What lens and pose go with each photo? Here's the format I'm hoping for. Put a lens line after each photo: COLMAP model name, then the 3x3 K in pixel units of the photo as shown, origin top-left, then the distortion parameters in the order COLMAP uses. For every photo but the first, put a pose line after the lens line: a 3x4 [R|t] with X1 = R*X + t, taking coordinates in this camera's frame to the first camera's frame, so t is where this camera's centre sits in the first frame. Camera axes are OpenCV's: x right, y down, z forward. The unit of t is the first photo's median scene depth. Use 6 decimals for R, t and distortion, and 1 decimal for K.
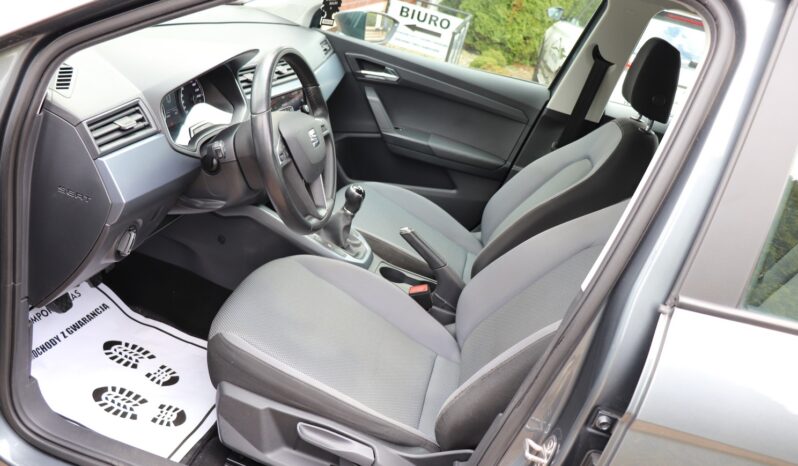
lens RADIAL K [[656.0, 0, 393.8], [0, 656.0, 224.0], [0, 0, 1]] dist [-0.186587, 0.162074]
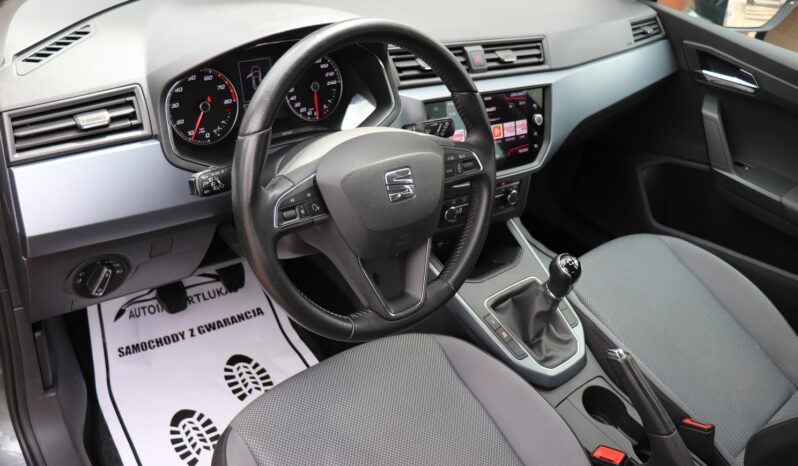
lens RADIAL K [[656.0, 0, 393.8], [0, 656.0, 224.0], [0, 0, 1]] dist [-0.186587, 0.162074]
pose [[0.773334, 0.240246, -0.586717, 0.169011], [-0.211741, 0.970156, 0.118166, -0.126286], [0.597596, 0.032850, 0.801124, 0.409336]]
